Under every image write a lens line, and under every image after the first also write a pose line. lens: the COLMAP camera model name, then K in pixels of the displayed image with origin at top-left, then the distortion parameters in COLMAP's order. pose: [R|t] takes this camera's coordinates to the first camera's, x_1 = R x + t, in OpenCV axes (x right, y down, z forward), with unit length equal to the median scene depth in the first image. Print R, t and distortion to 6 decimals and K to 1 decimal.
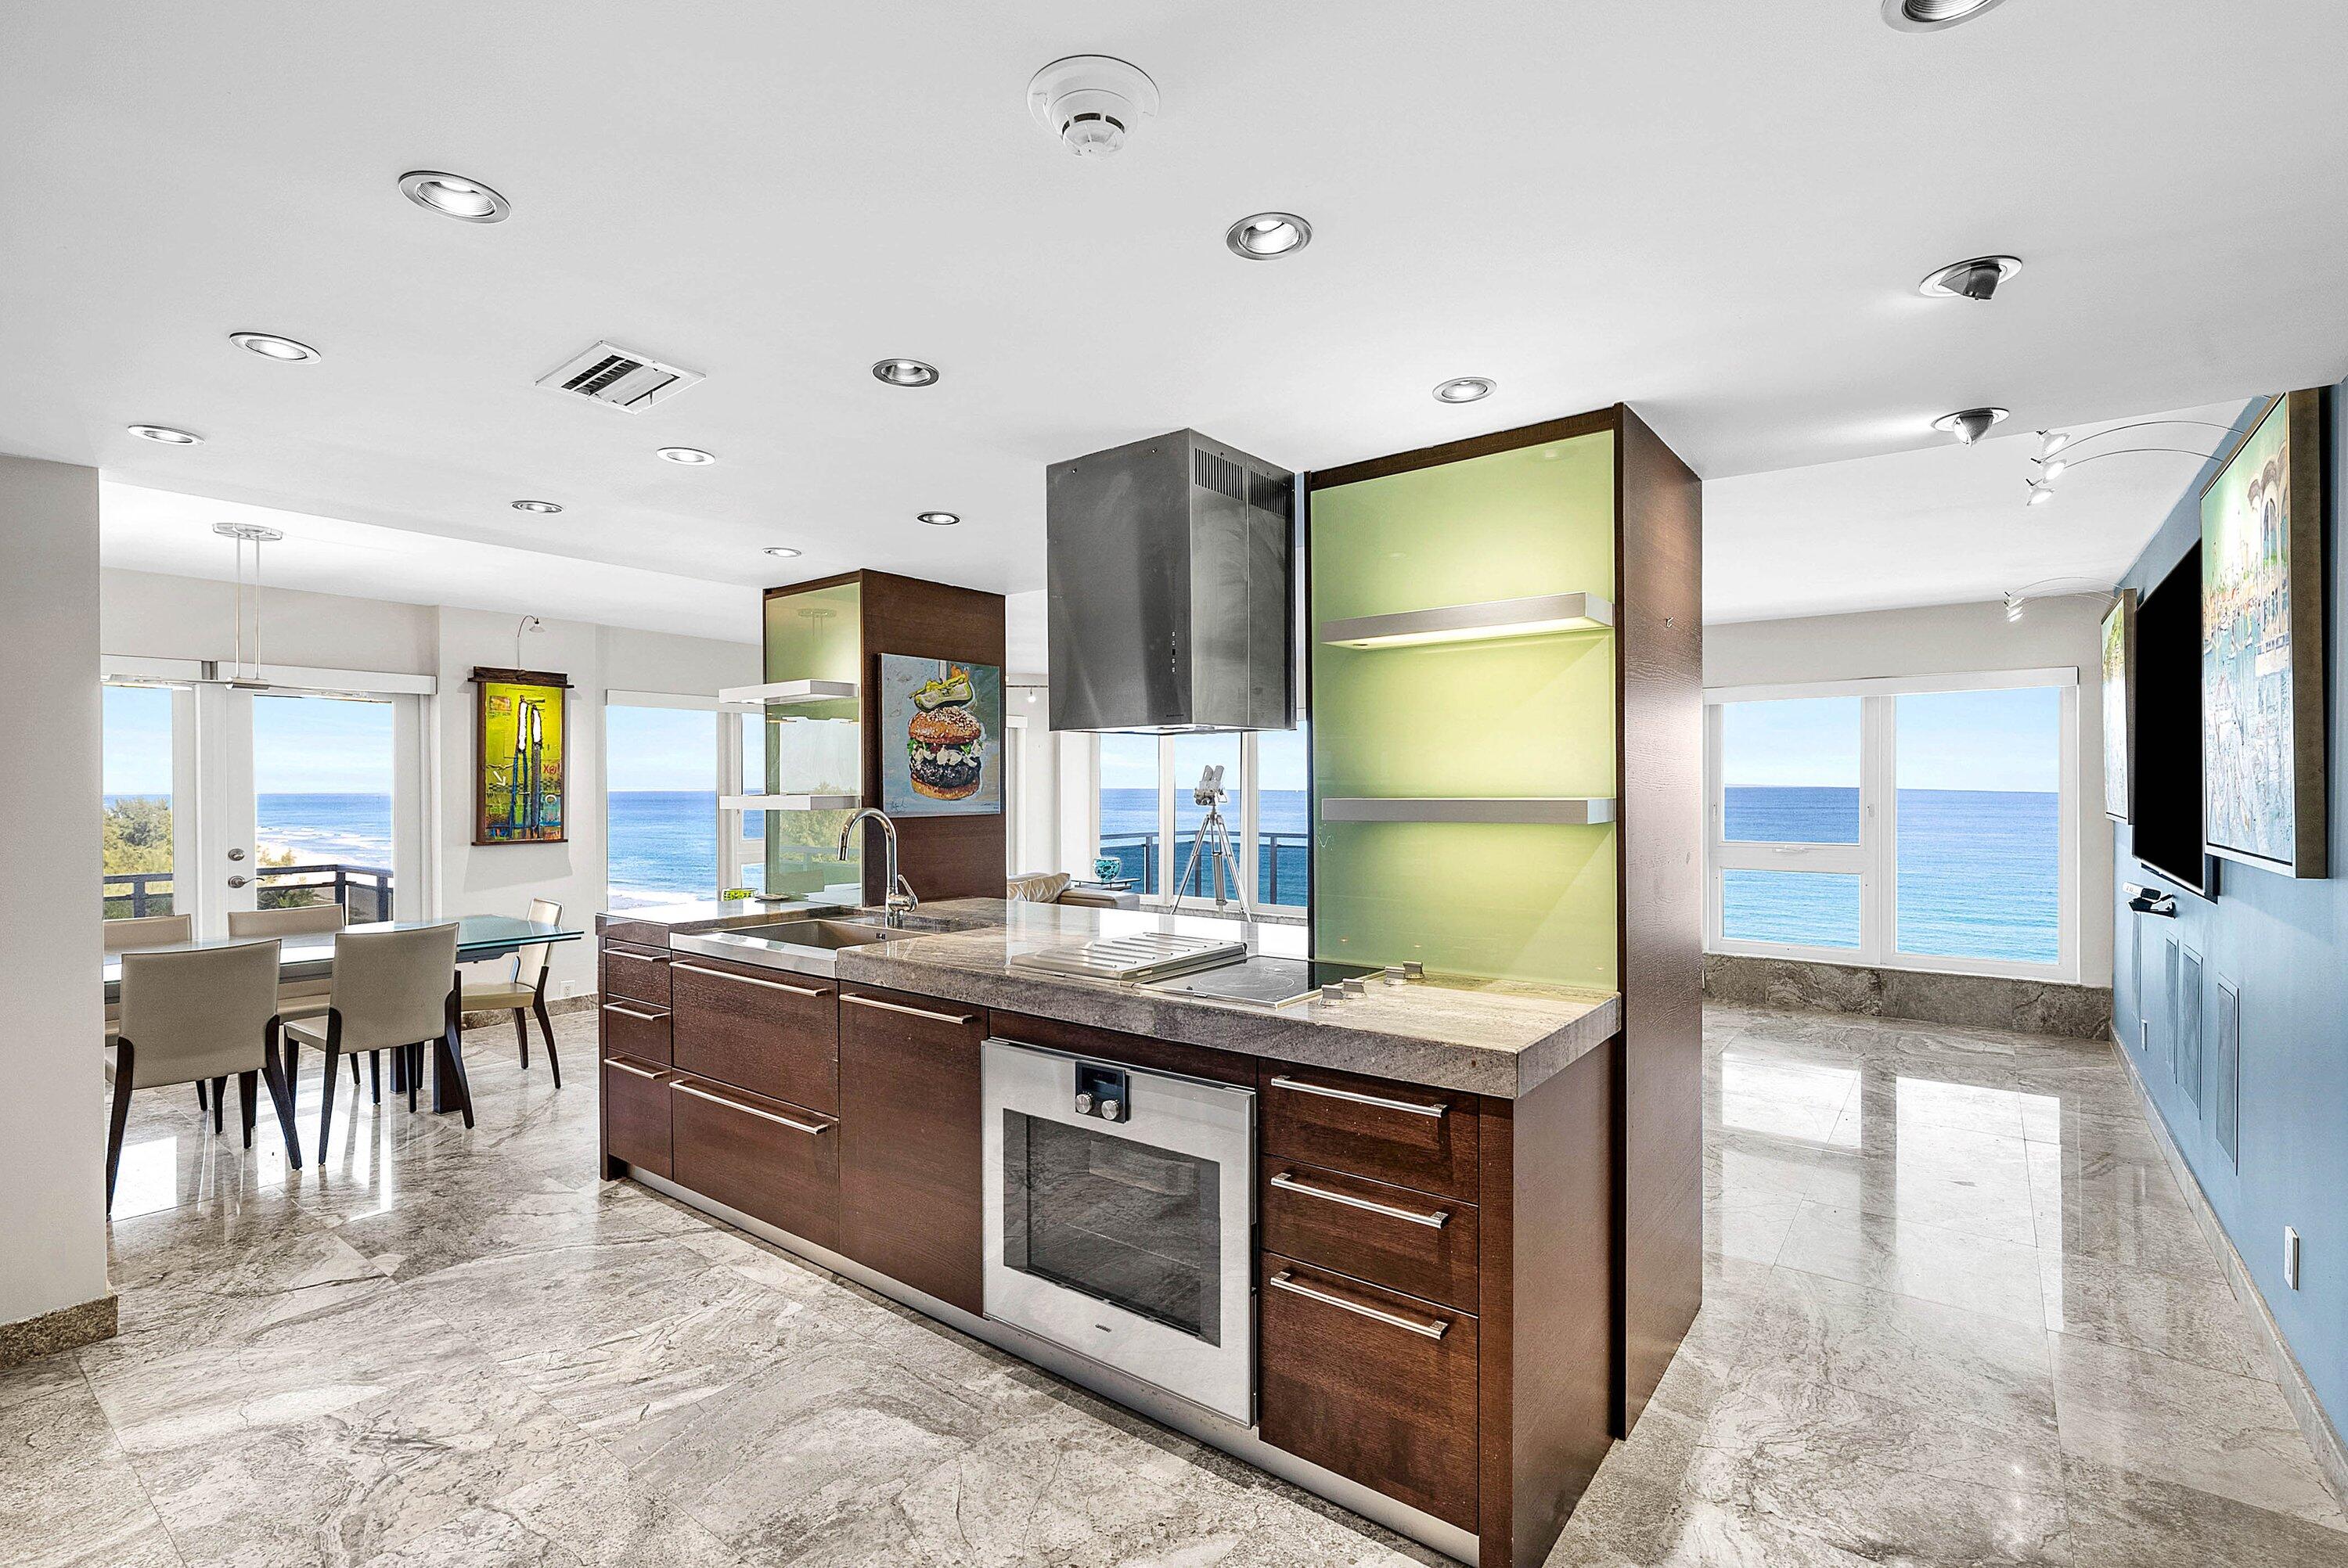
lens RADIAL K [[1058.2, 0, 1175.2], [0, 1058.2, 782.5], [0, 0, 1]] dist [-0.003756, 0.000392]
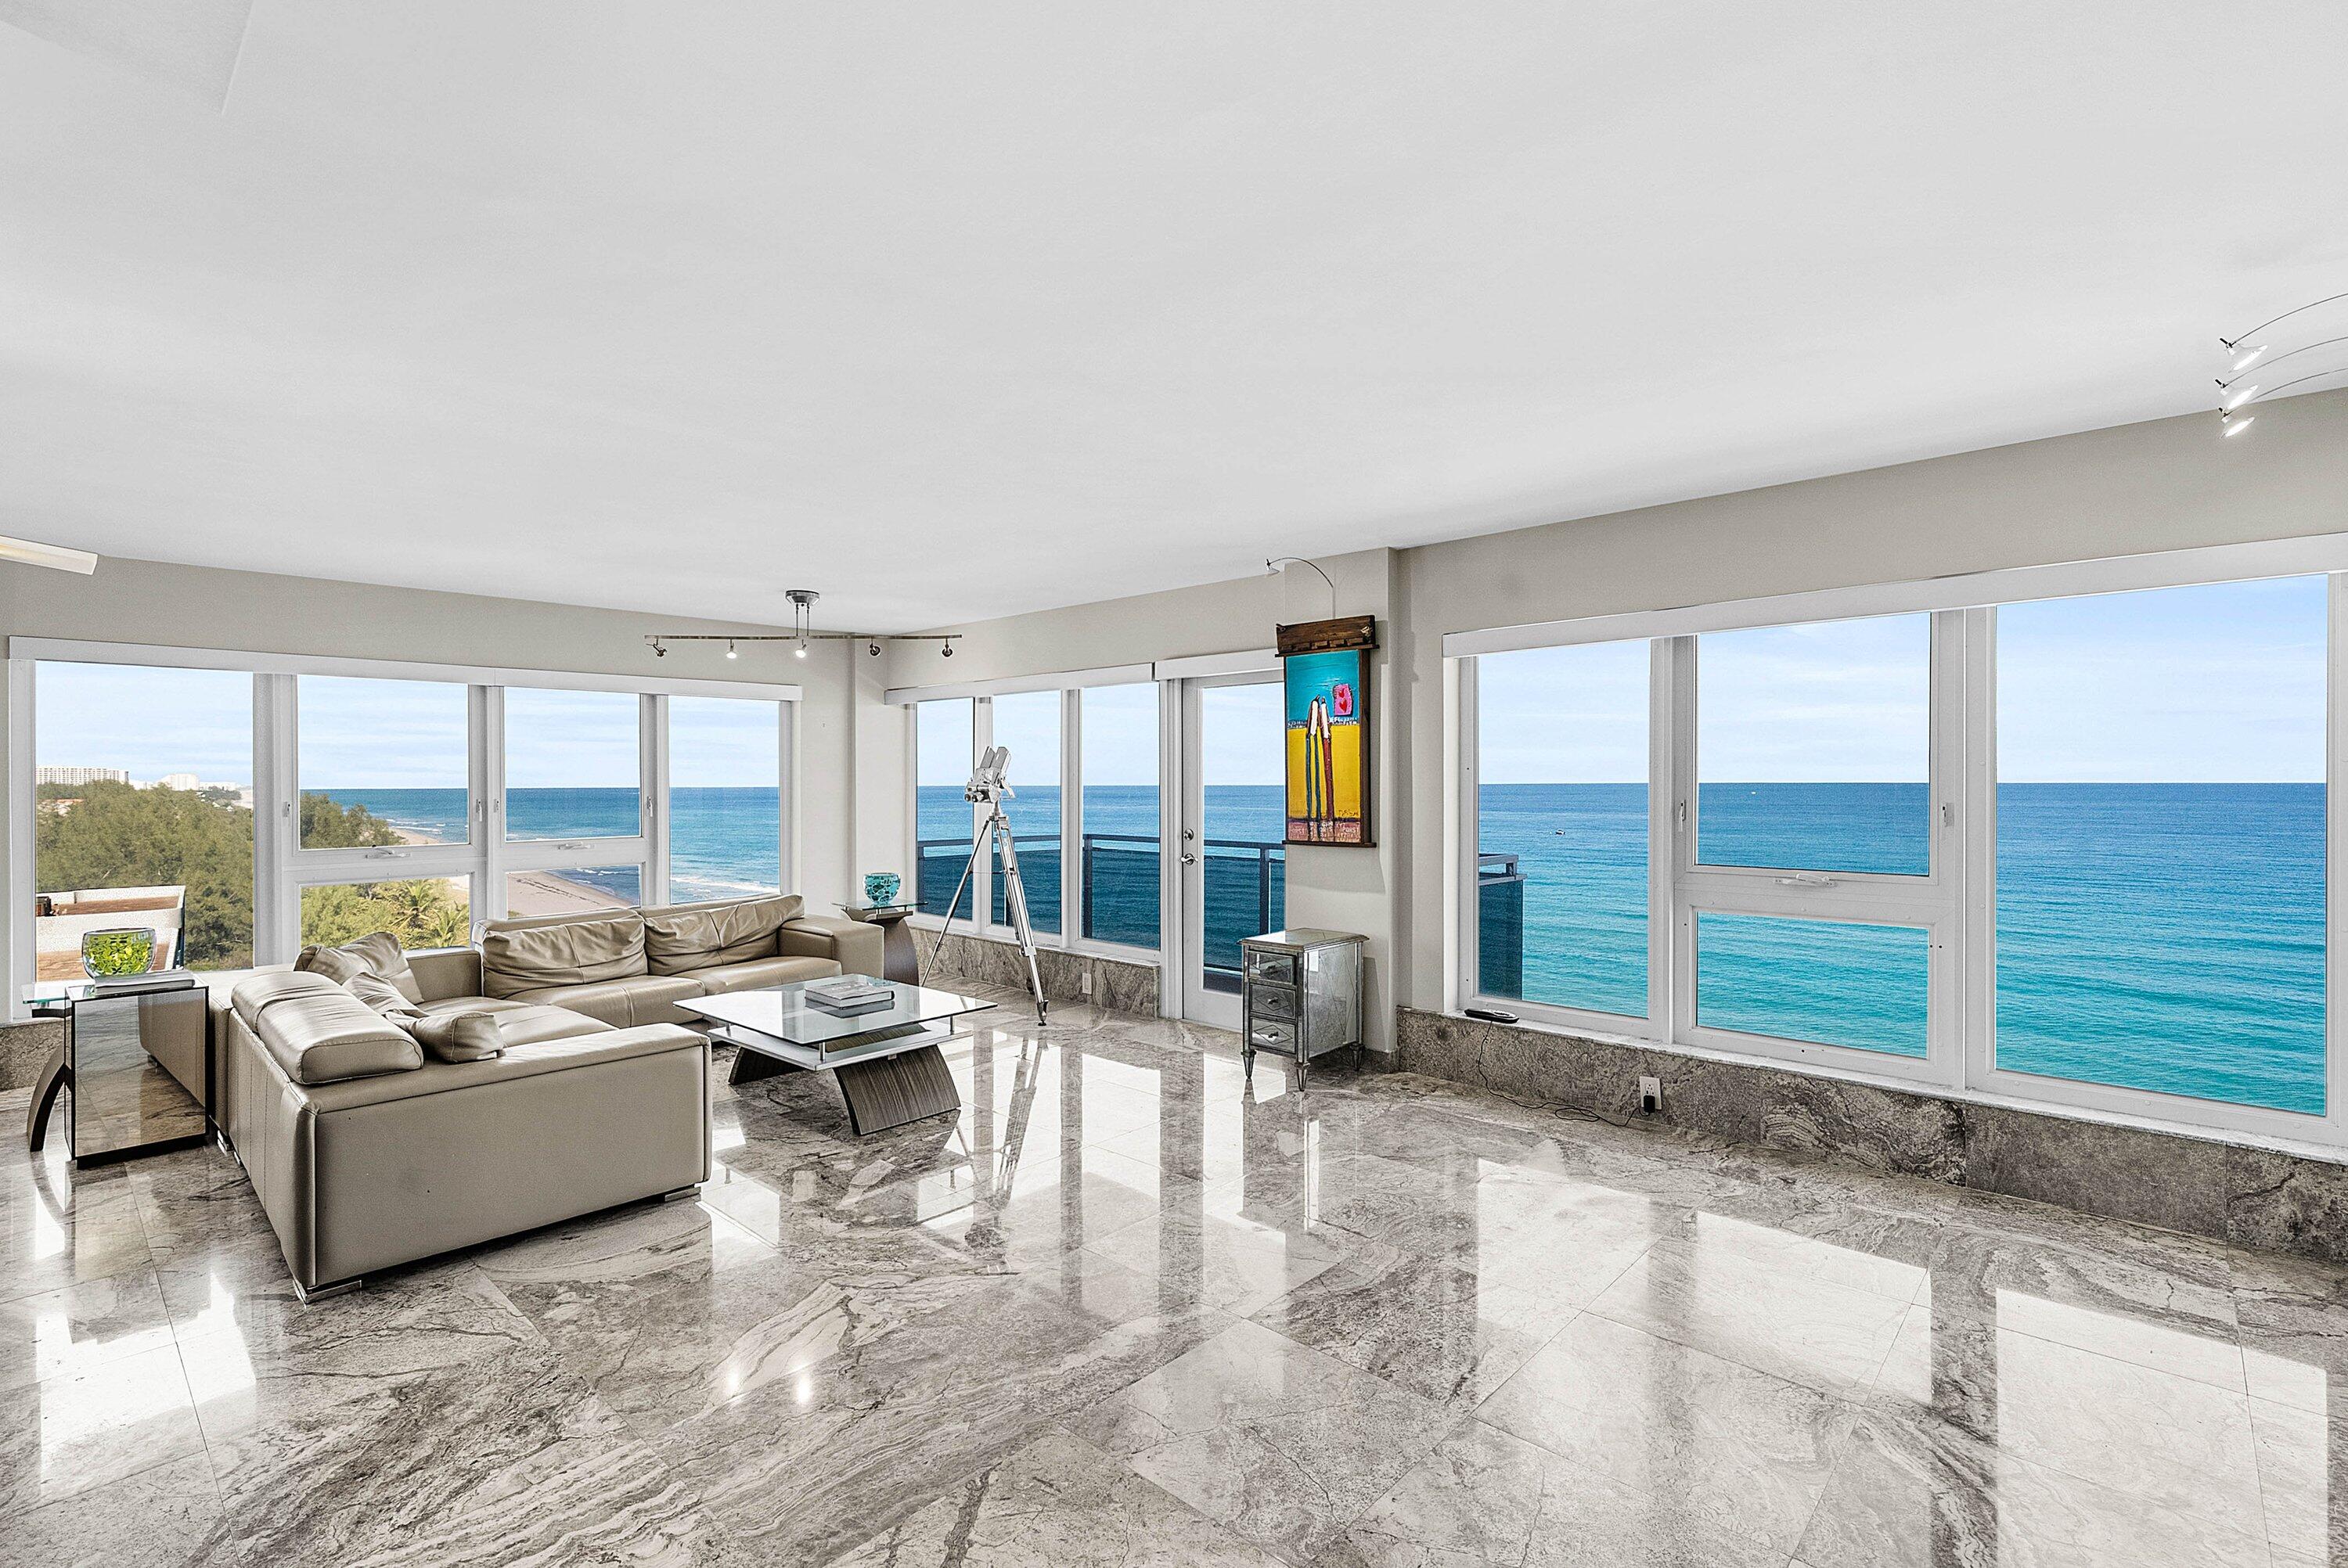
lens RADIAL K [[1058.2, 0, 1177.7], [0, 1058.2, 787.7], [0, 0, 1]] dist [-0.003756, 0.000392]
pose [[0.995444, -0.000713, -0.095350, 0.323743], [0.001640, 0.999952, 0.009637, 0.006725], [0.095339, -0.009750, 0.995397, 0.429474]]
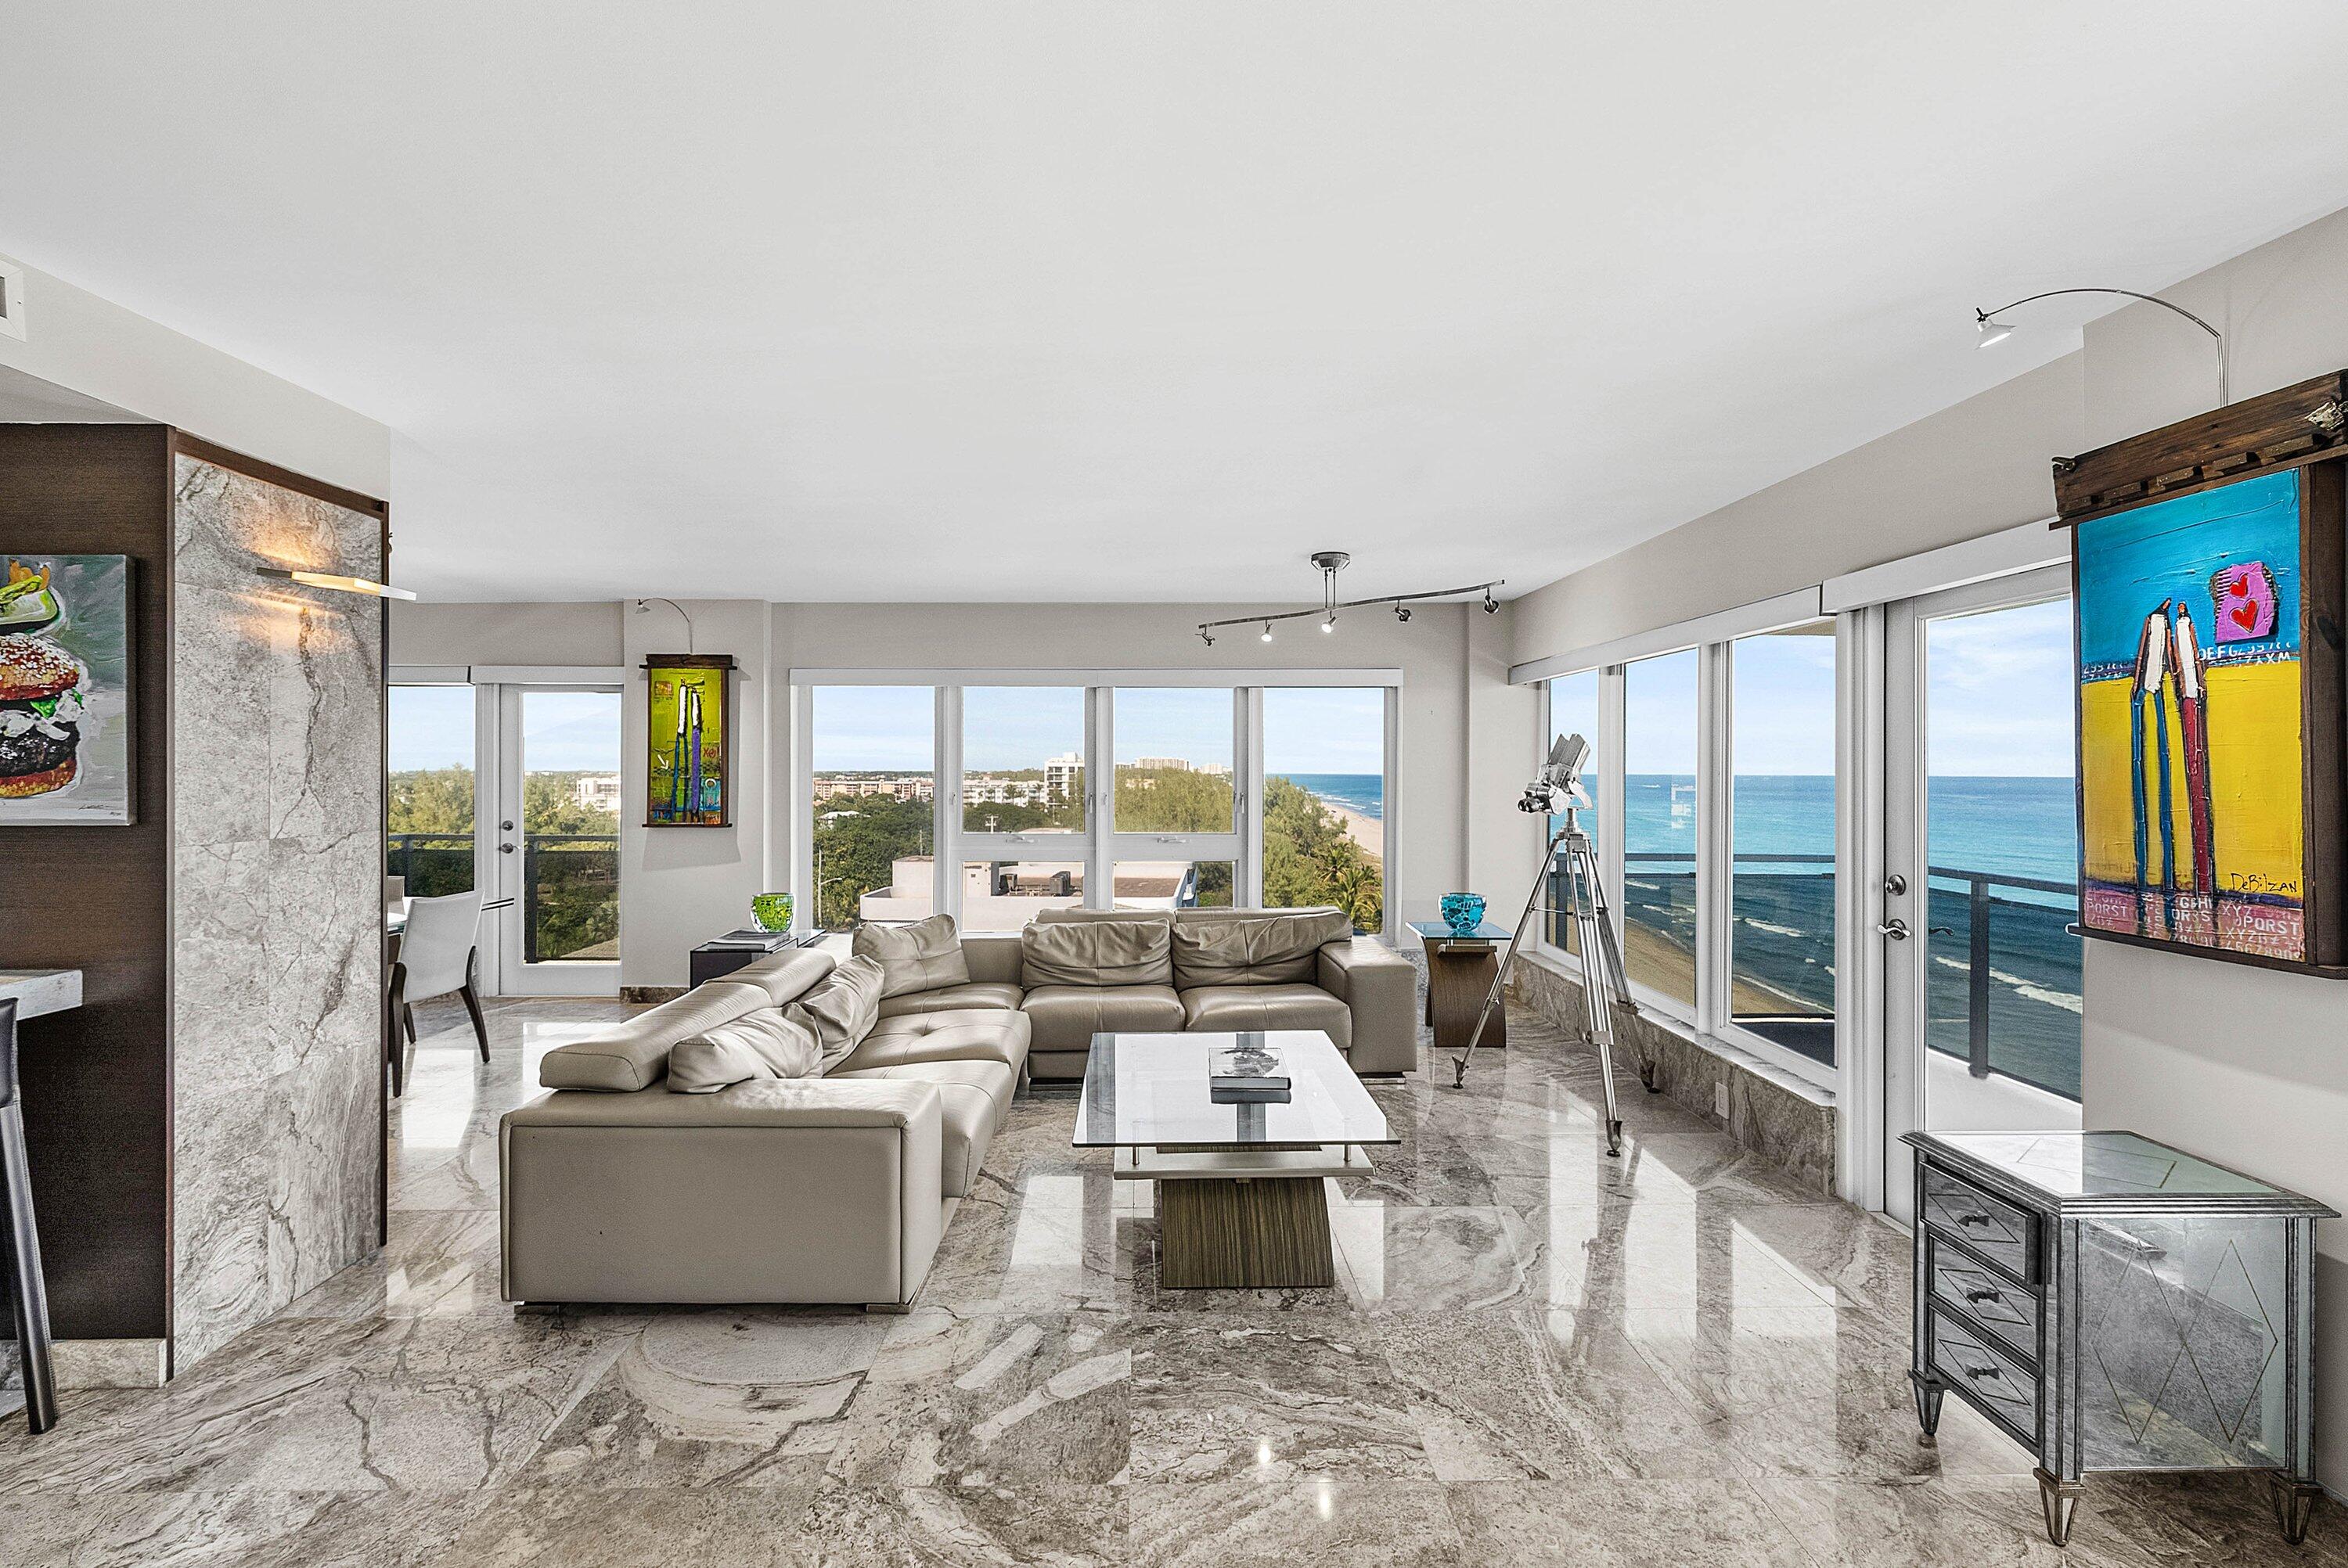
lens RADIAL K [[985.4, 0, 1159.3], [0, 985.4, 767.8], [0, 0, 1]] dist [0.000285, -0.000369]
pose [[0.618325, 0.002536, -0.785918, 0.405194], [-0.001588, 0.999997, 0.001978, -0.001200], [0.785921, 0.000025, 0.618327, 0.797054]]
